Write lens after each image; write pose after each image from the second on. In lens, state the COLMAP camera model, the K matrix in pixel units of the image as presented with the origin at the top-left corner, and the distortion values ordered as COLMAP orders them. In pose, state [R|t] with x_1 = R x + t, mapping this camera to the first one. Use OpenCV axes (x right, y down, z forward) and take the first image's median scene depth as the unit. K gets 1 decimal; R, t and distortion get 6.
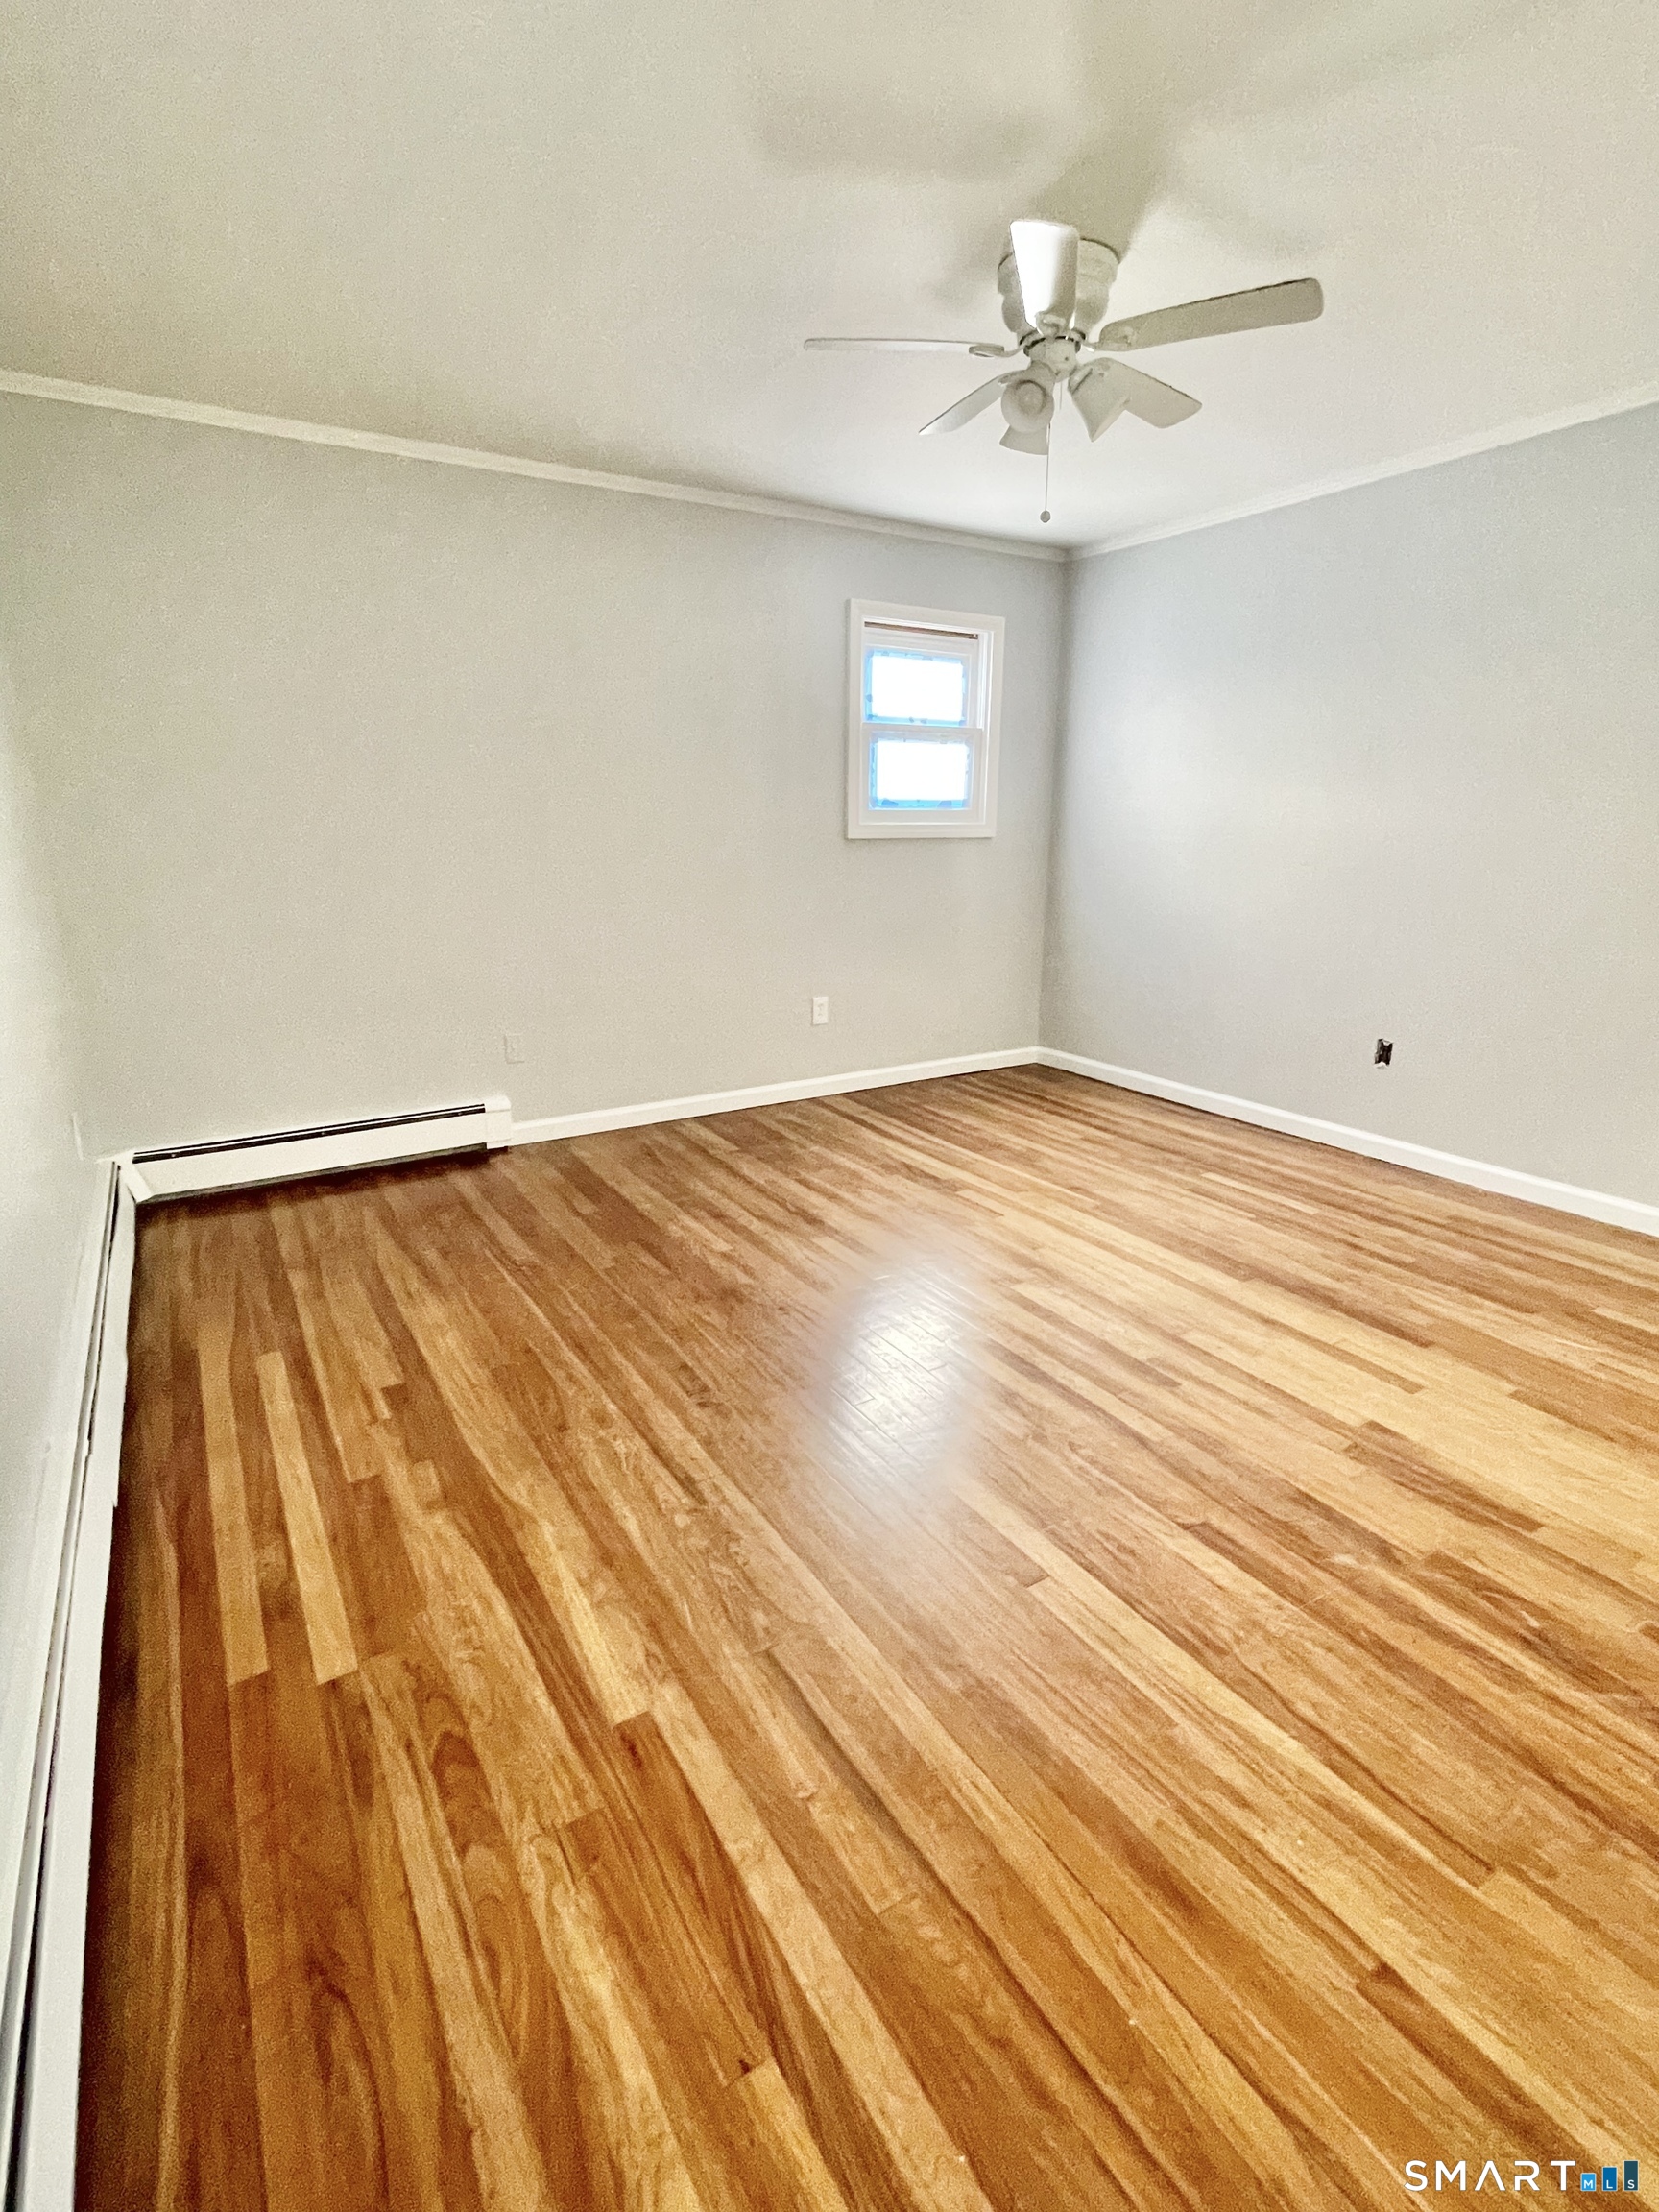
lens RADIAL K [[1038.6, 0, 821.1], [0, 1038.6, 1107.5], [0, 0, 1]] dist [-0.011101, 0.004320]
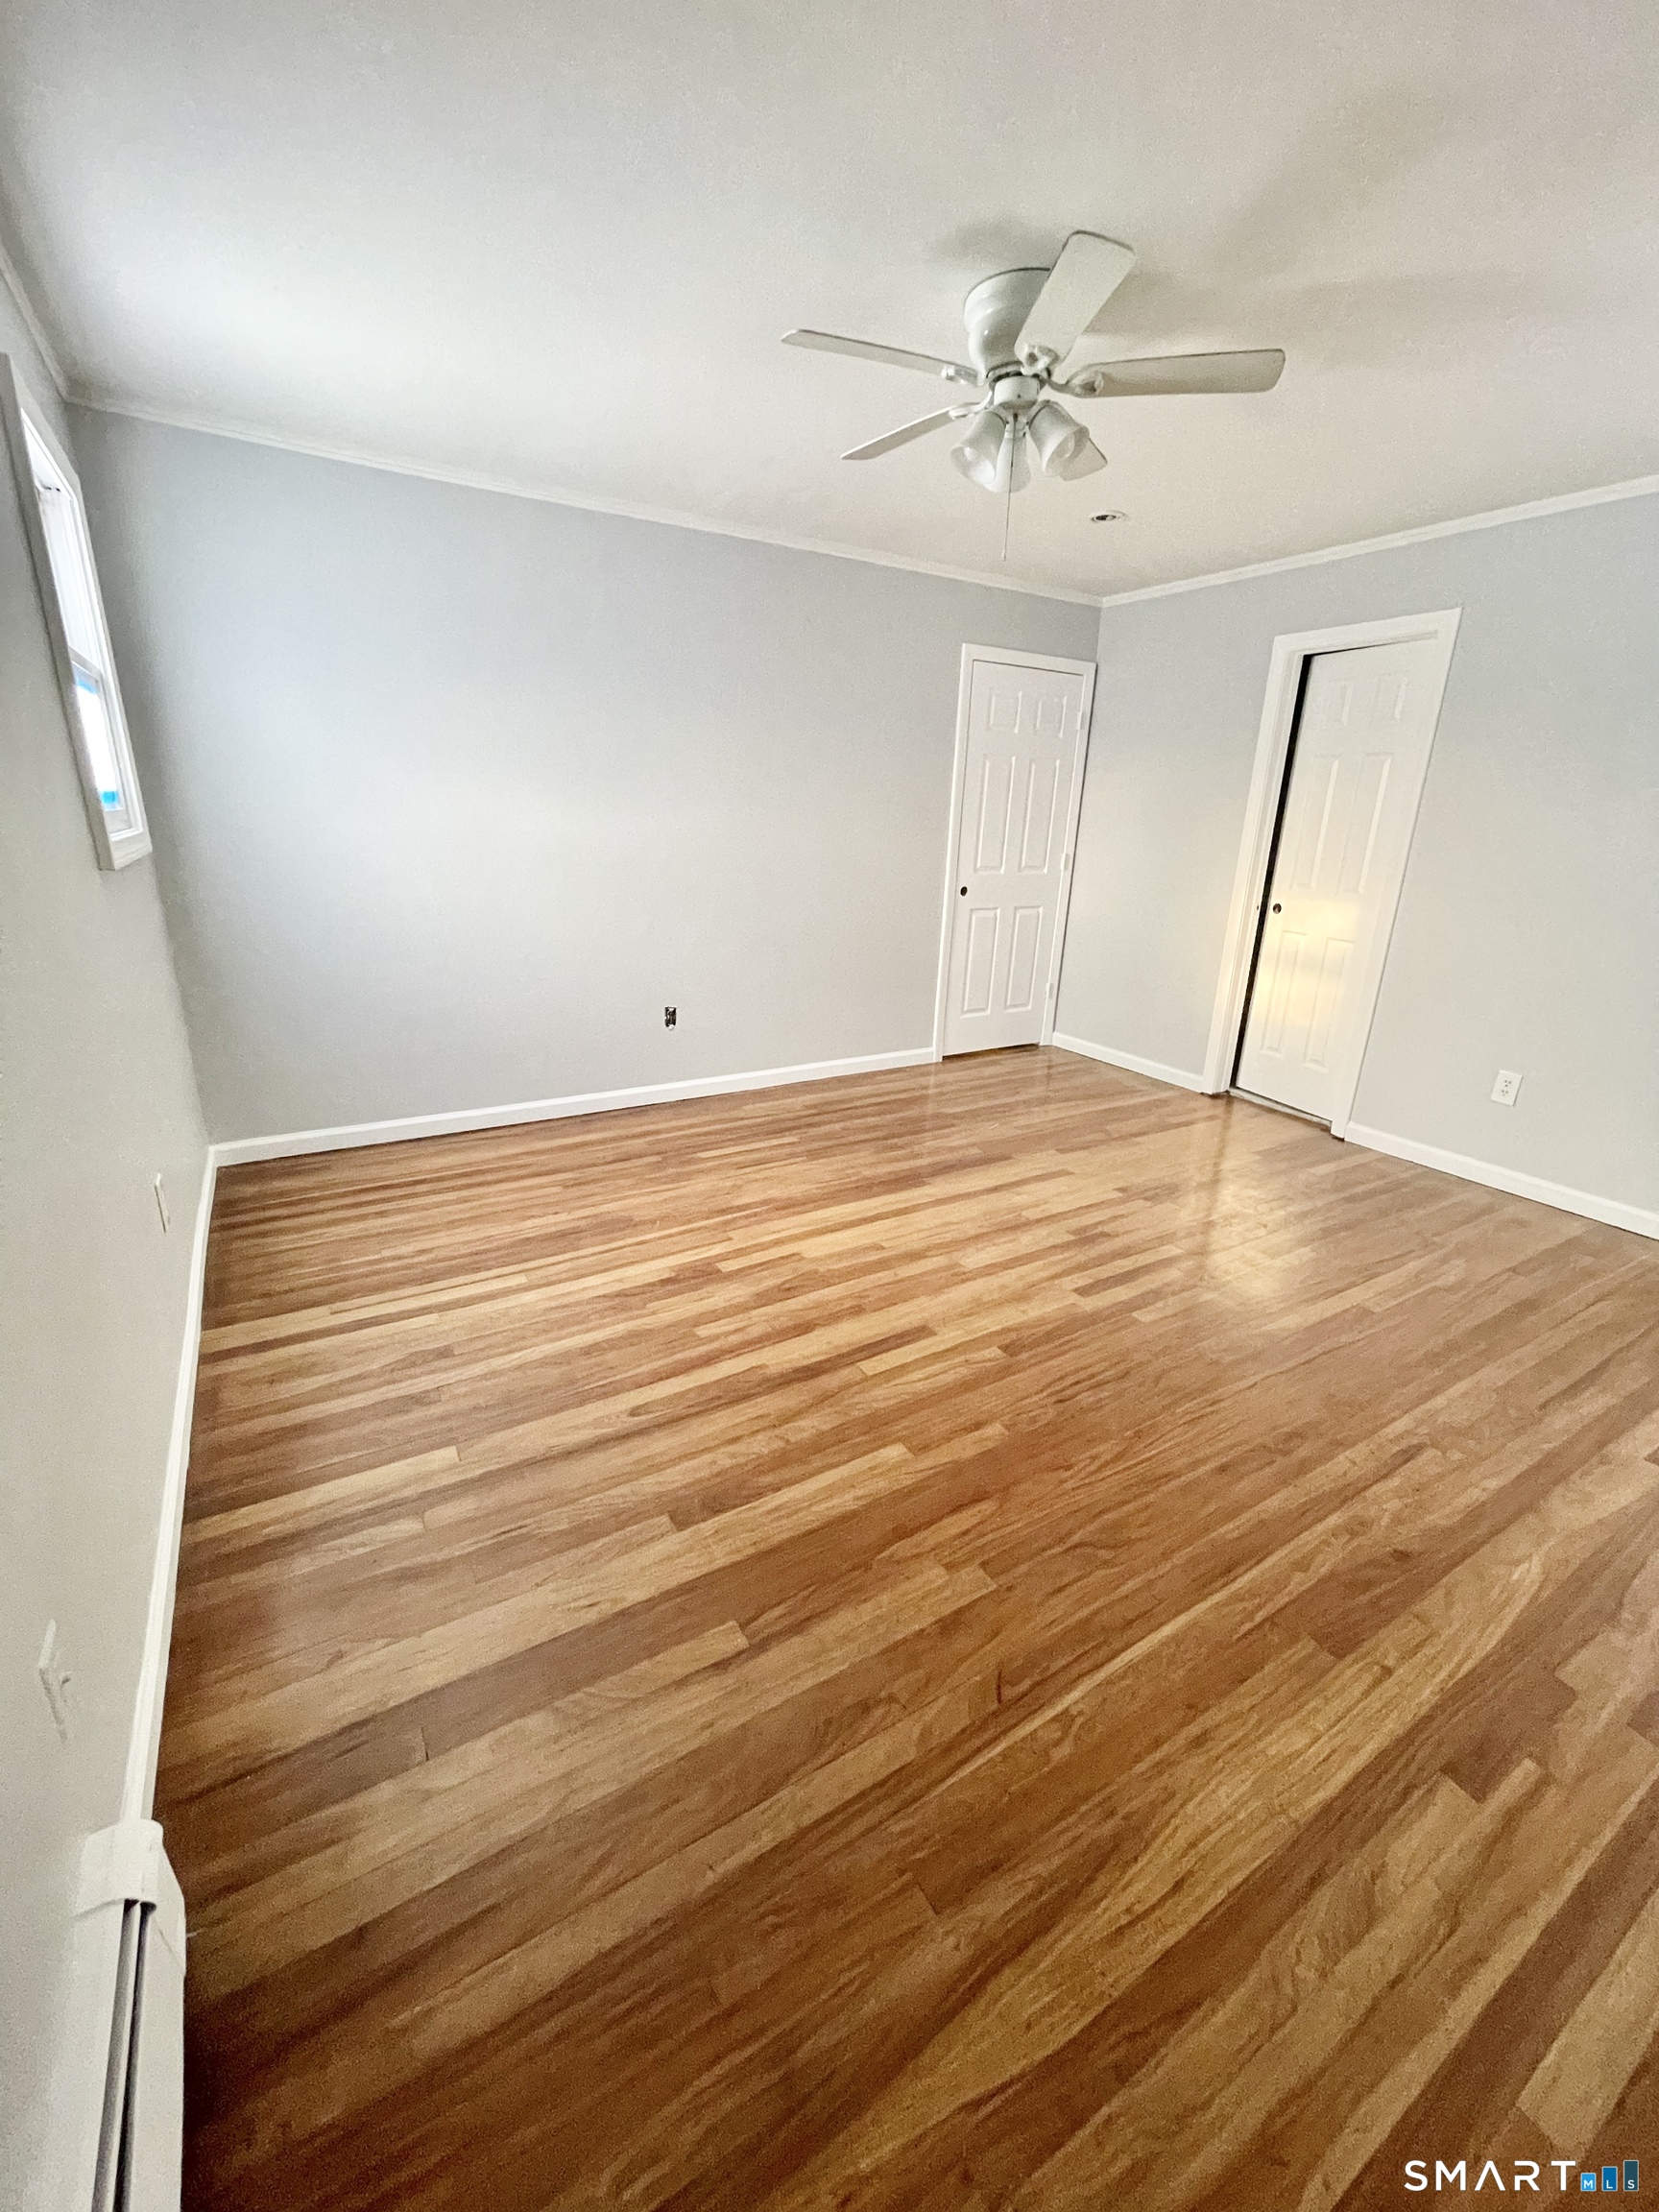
lens RADIAL K [[891.1, 0, 822.5], [0, 891.1, 1101.3], [0, 0, 1]] dist [0.001523, -0.000283]
pose [[0.009636, -0.314219, 0.949302, -0.705429], [0.245682, 0.920990, 0.302354, -0.338144], [-0.969303, 0.230313, 0.086073, 1.080676]]
